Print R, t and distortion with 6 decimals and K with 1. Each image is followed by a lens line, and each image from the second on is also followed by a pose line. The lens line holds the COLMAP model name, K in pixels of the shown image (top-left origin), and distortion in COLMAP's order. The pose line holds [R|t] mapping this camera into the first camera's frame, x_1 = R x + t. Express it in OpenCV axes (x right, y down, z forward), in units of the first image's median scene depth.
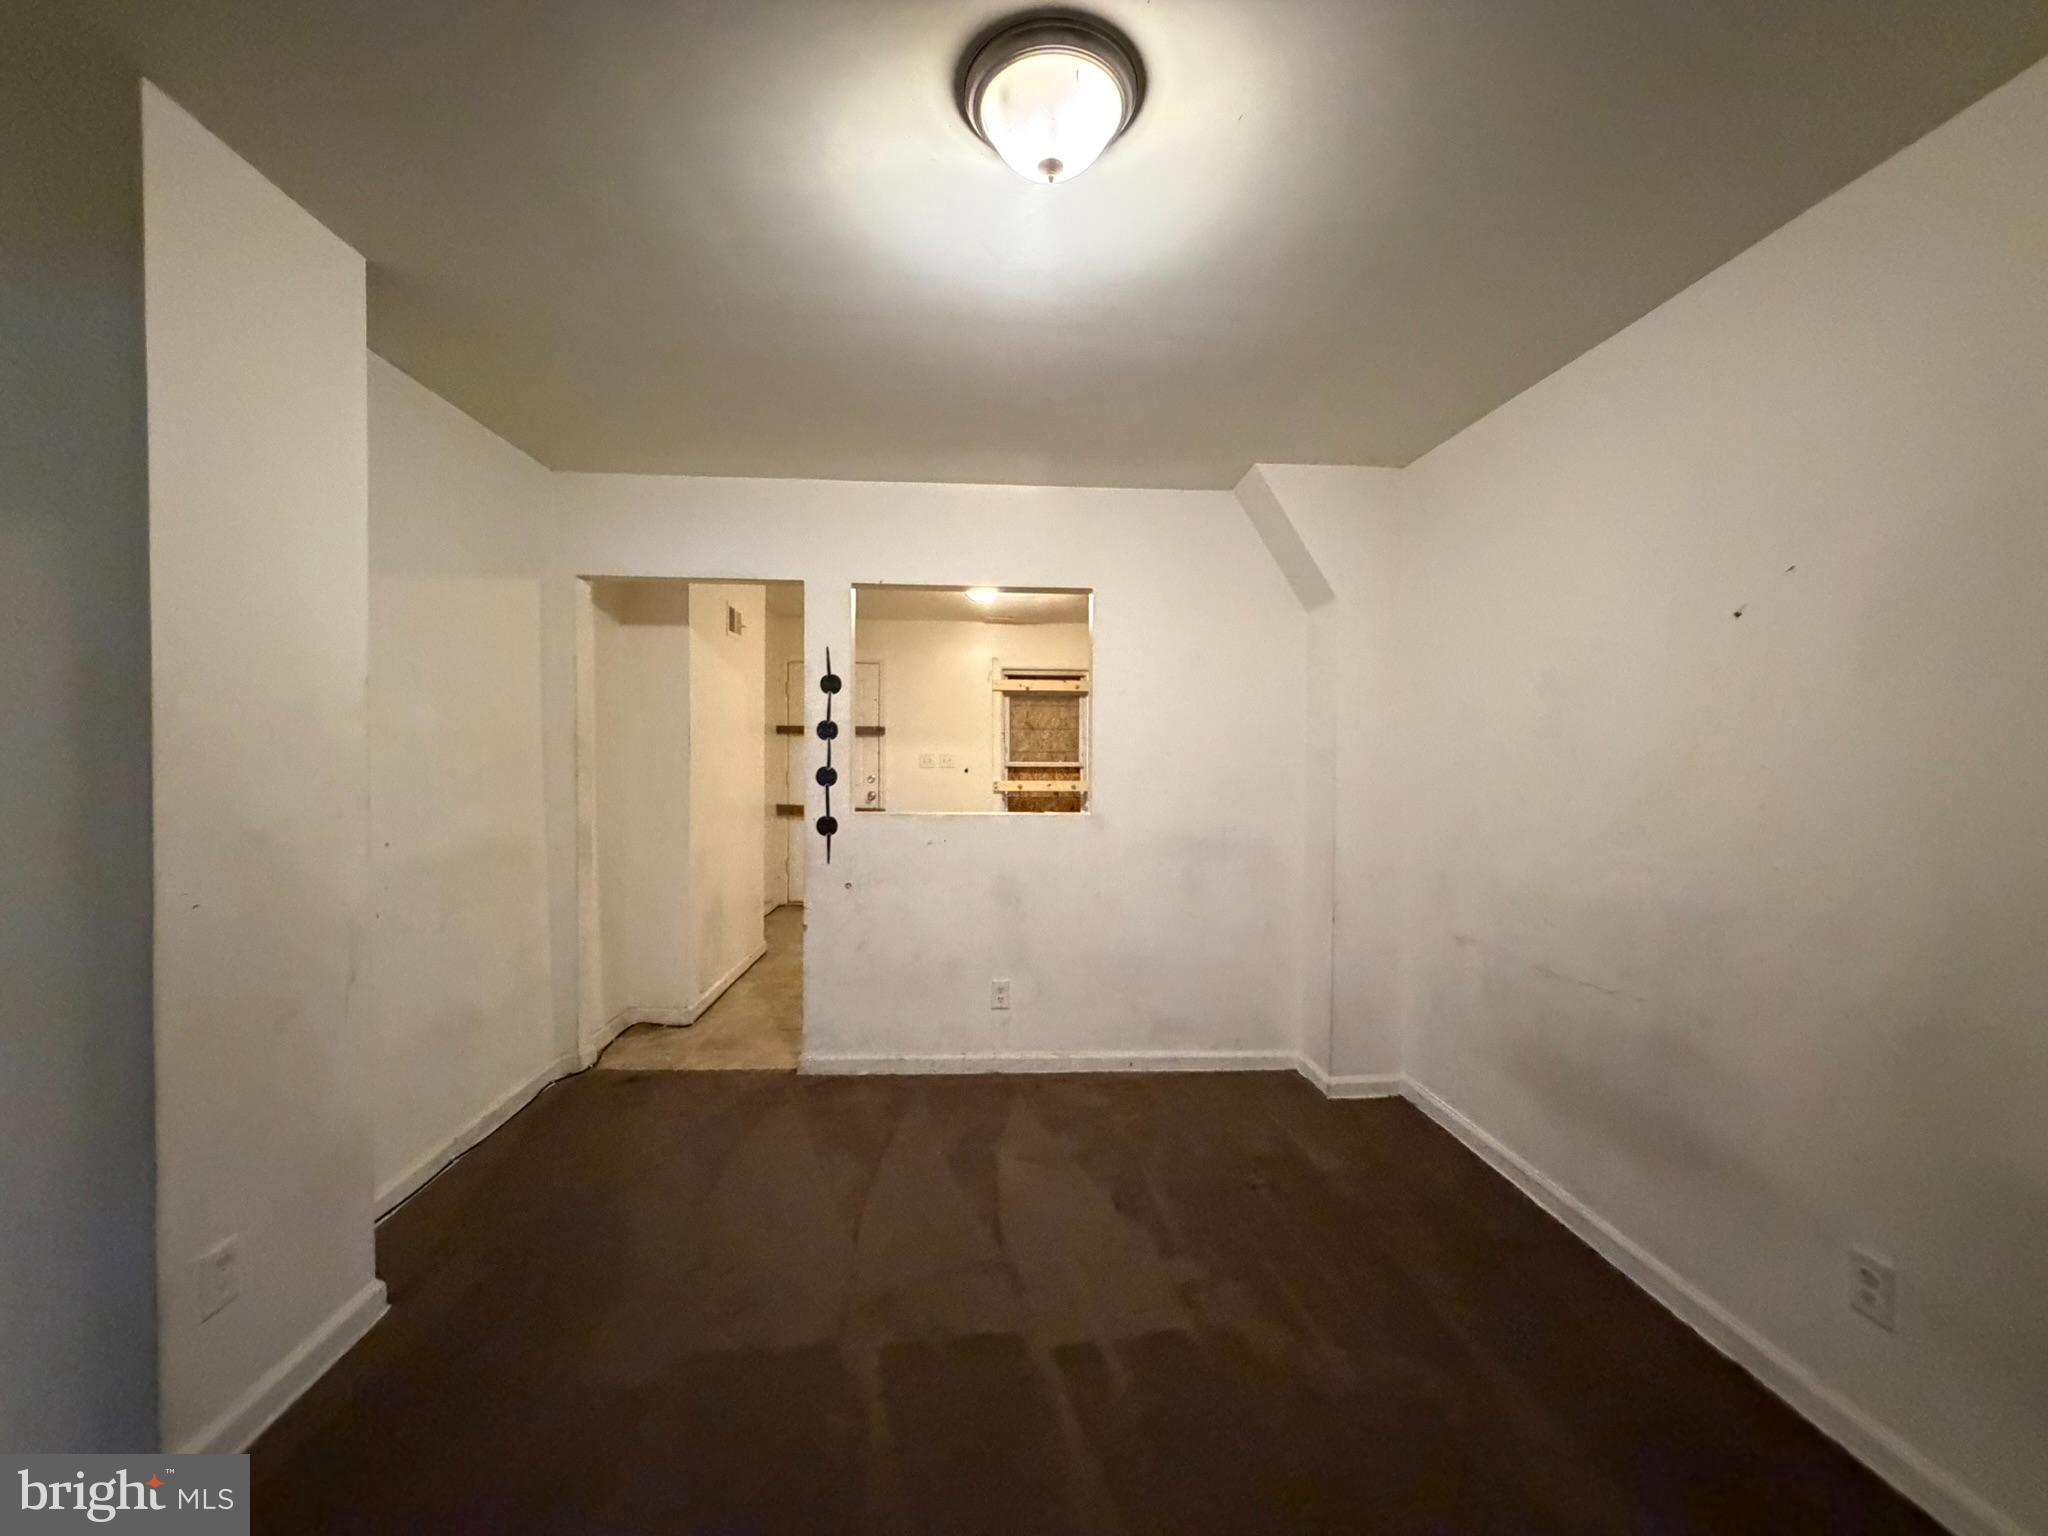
lens RADIAL K [[818.6, 0, 1014.5], [0, 818.6, 767.5], [0, 0, 1]] dist [-0.000538, -0.000069]
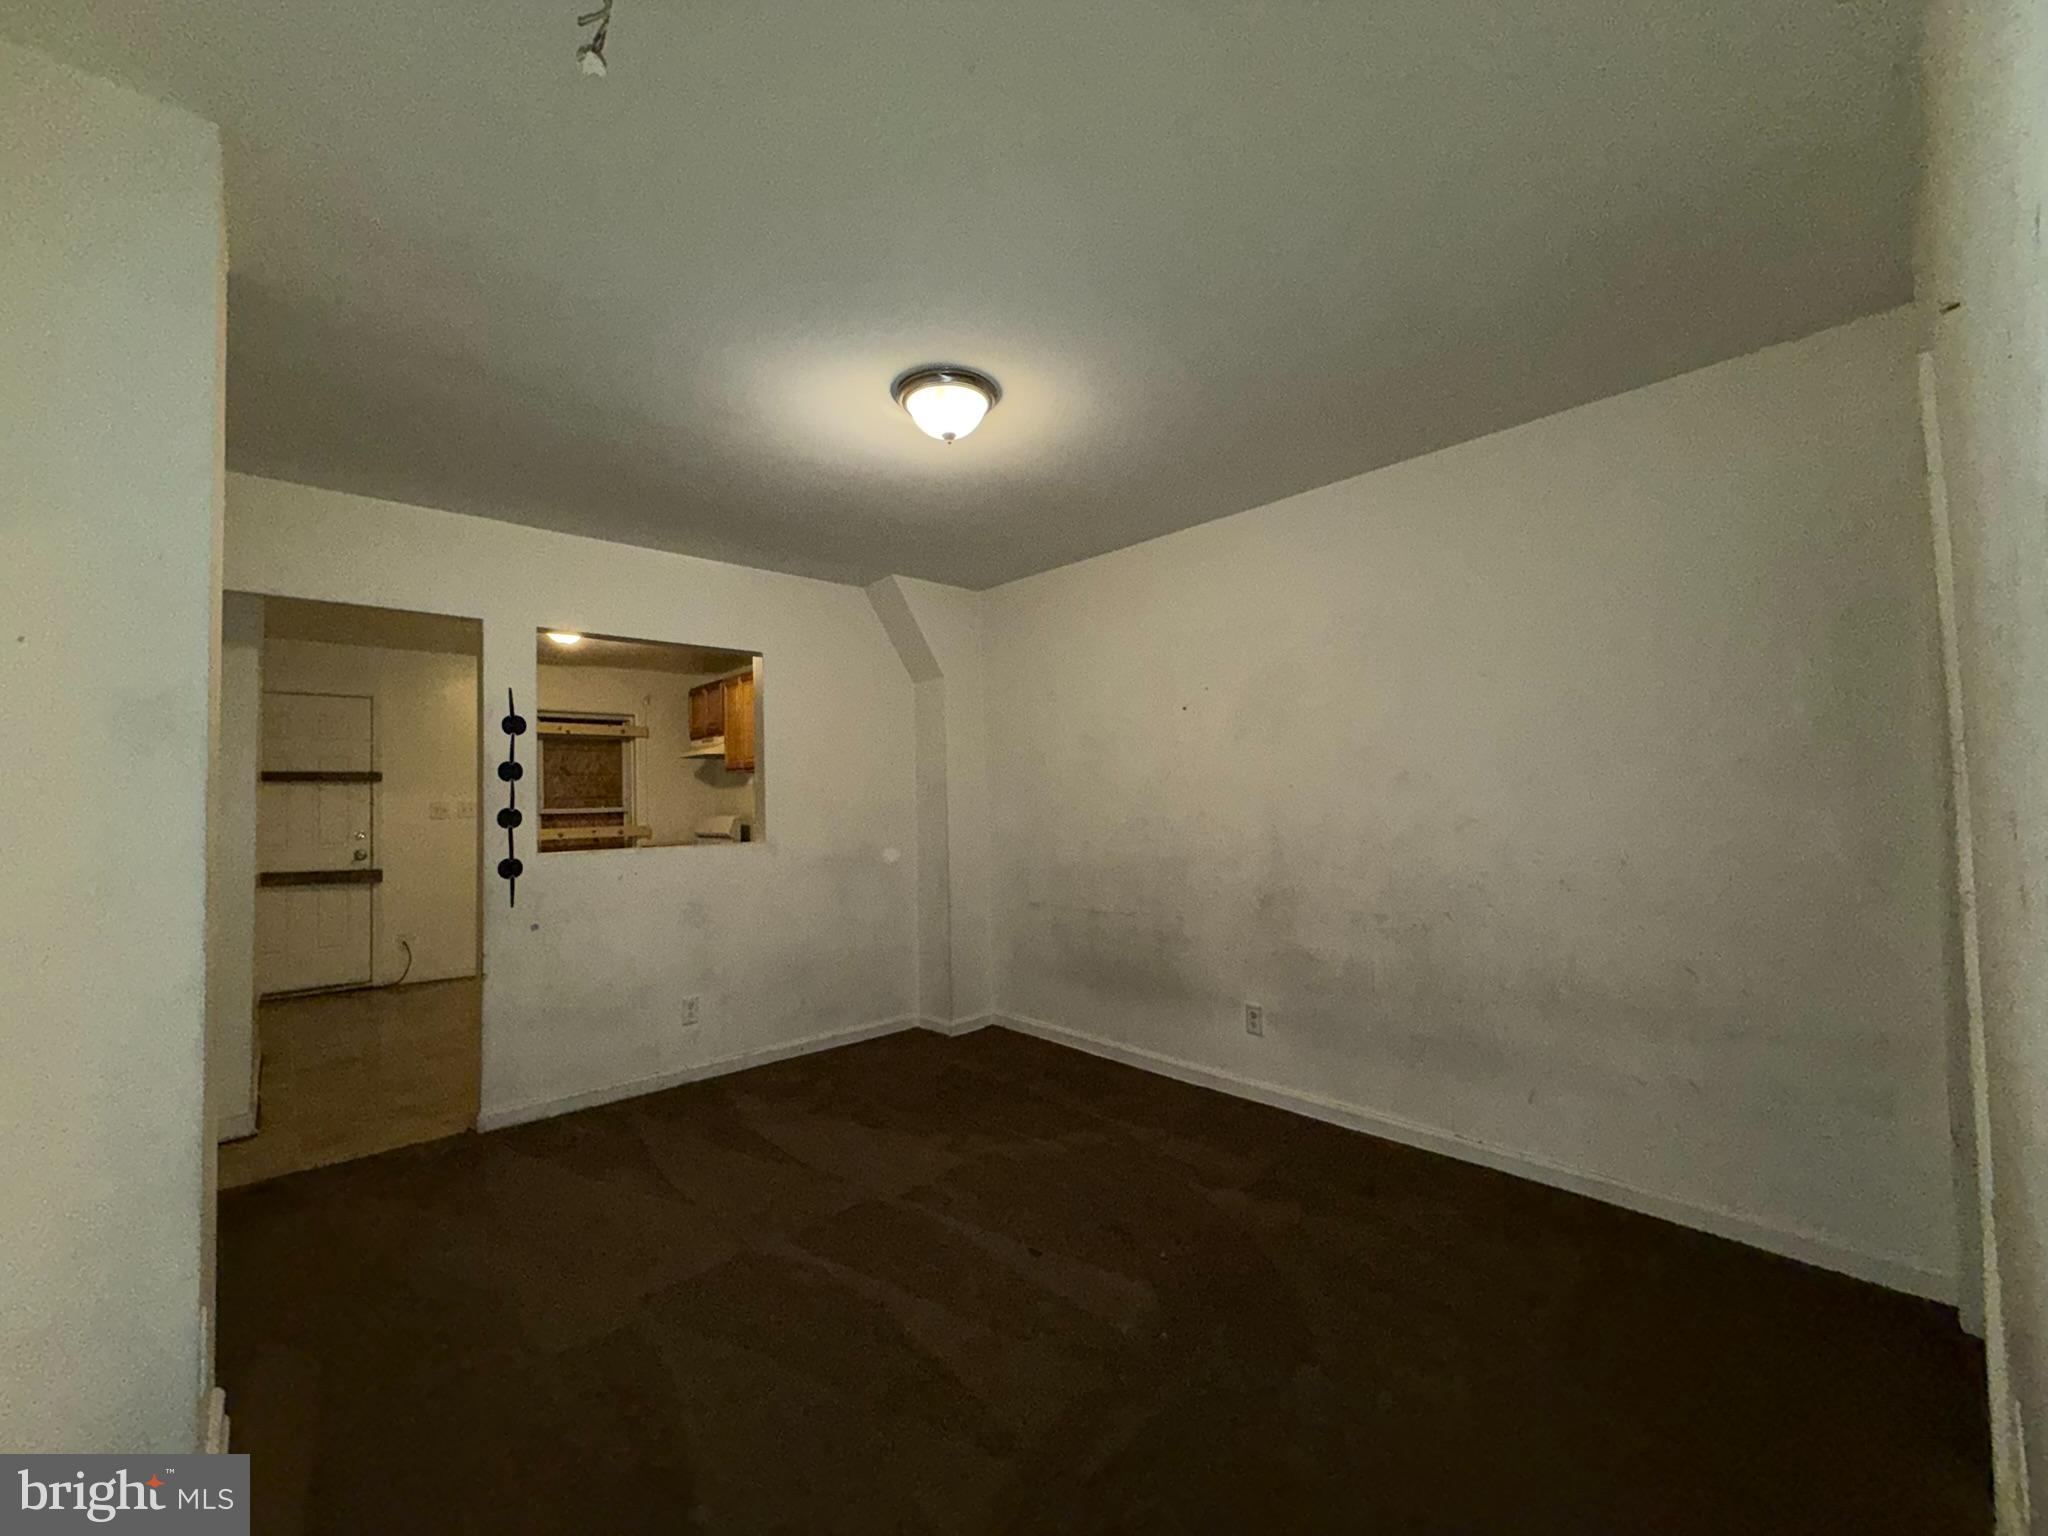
lens RADIAL K [[818.6, 0, 1016.8], [0, 818.6, 774.3], [0, 0, 1]] dist [-0.000538, -0.000069]
pose [[0.773208, -0.004804, 0.634135, -0.186410], [0.036964, 0.998613, -0.037504, 0.008612], [-0.633075, 0.052439, 0.772312, -0.073714]]
